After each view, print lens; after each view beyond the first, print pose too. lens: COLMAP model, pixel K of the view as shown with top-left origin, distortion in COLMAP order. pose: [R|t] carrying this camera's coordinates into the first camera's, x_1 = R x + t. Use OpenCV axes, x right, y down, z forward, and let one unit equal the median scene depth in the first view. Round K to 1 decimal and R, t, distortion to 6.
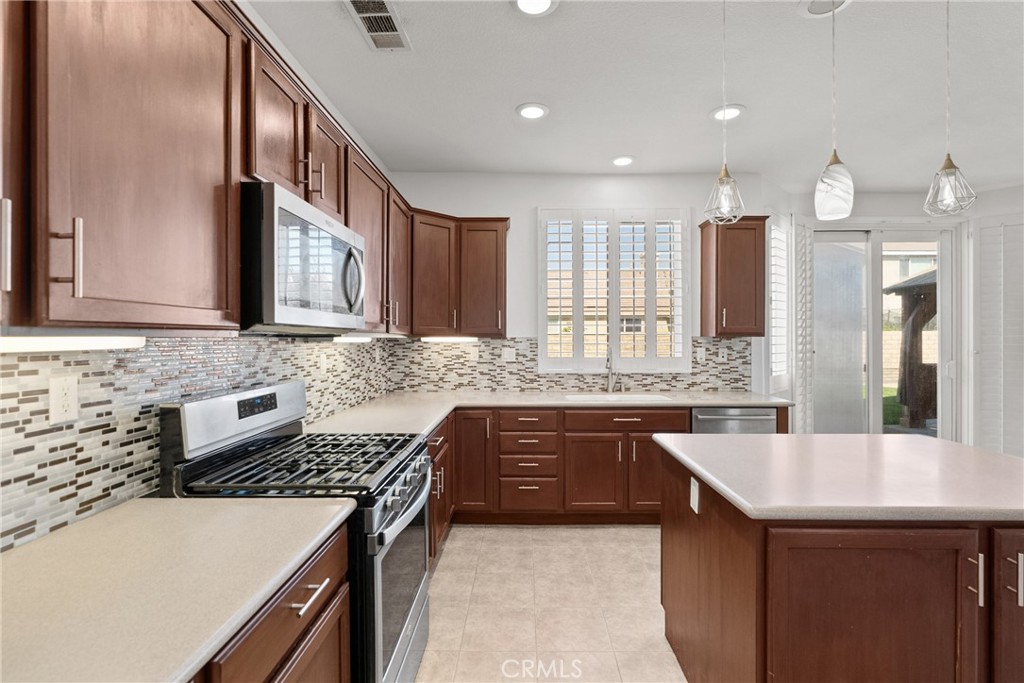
lens RADIAL K [[469.1, 0, 517.1], [0, 469.1, 337.8], [0, 0, 1]] dist [-0.016096, 0.000203]
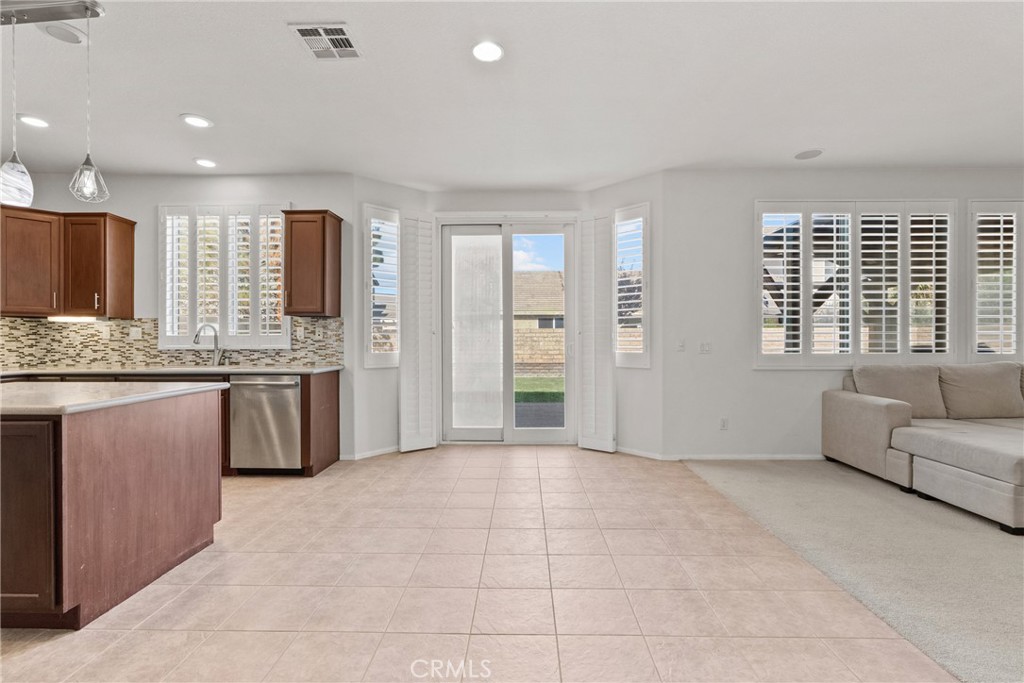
lens RADIAL K [[464.0, 0, 516.7], [0, 464.0, 340.5], [0, 0, 1]] dist [-0.003989, 0.000411]
pose [[0.999980, -0.000644, -0.006318, 0.924272], [0.000643, 1.000000, -0.000064, 0.054438], [0.006318, 0.000060, 0.999980, -0.124370]]
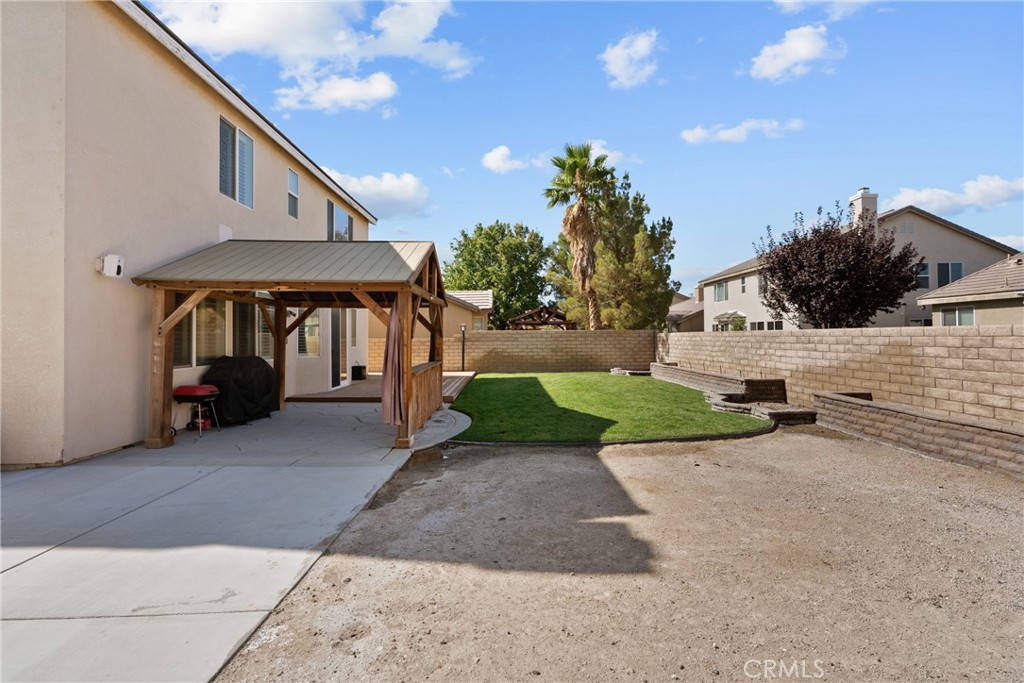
lens RADIAL K [[465.0, 0, 521.1], [0, 465.0, 330.2], [0, 0, 1]] dist [-0.024226, 0.012695]
pose [[0.049010, -0.009306, -0.998755, 4.154423], [0.003067, 0.999953, -0.009166, -0.030024], [0.998794, -0.002614, 0.049036, 2.272492]]
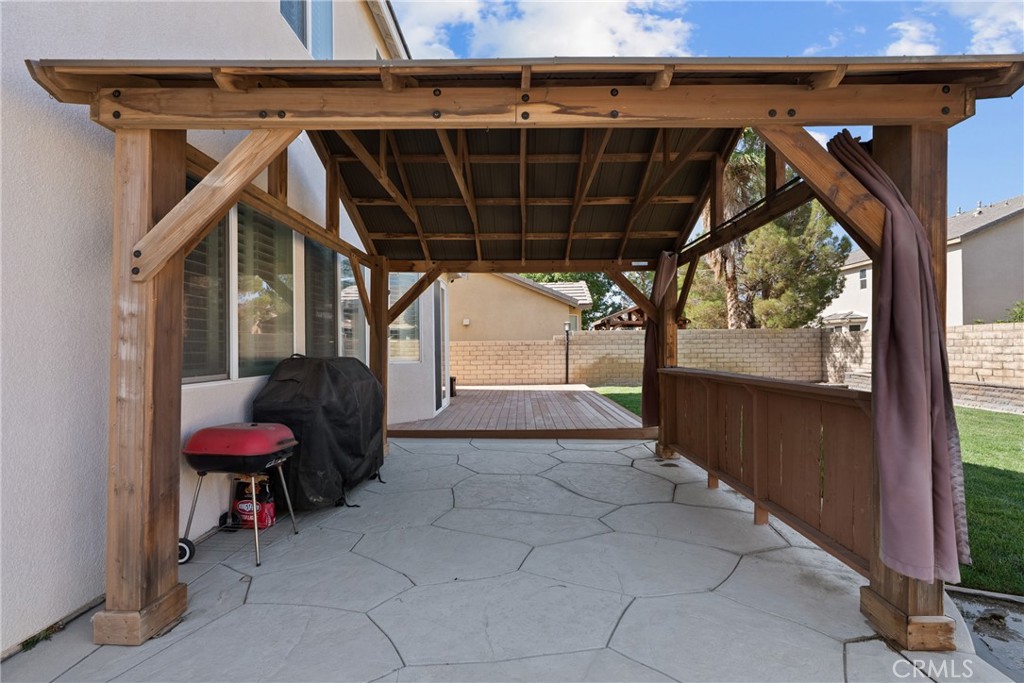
lens RADIAL K [[467.4, 0, 513.7], [0, 467.4, 344.4], [0, 0, 1]] dist [-0.006744, 0.000223]
pose [[-0.005028, -0.002725, -0.999984, 3.015238], [0.007673, 0.999967, -0.002764, 0.043725], [0.999958, -0.007687, -0.005007, 1.518311]]
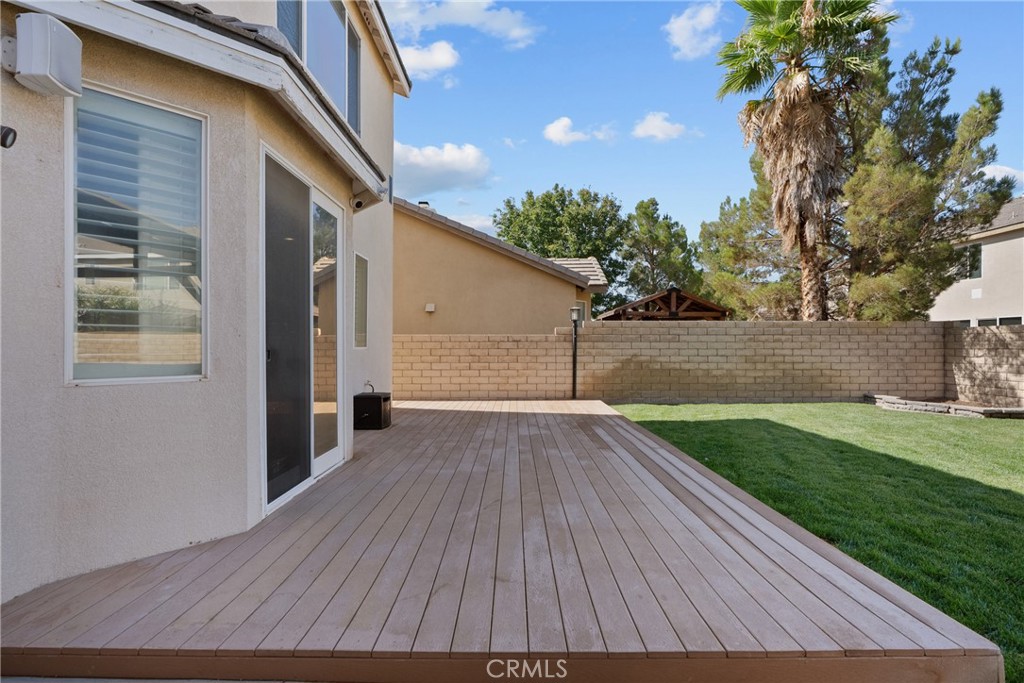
lens RADIAL K [[464.7, 0, 516.6], [0, 464.7, 344.8], [0, 0, 1]] dist [-0.000398, 0.000026]
pose [[0.018112, 0.001169, -0.999835, 1.815832], [-0.003599, 0.999993, 0.001104, 0.056945], [0.999829, 0.003578, 0.018116, 1.565350]]
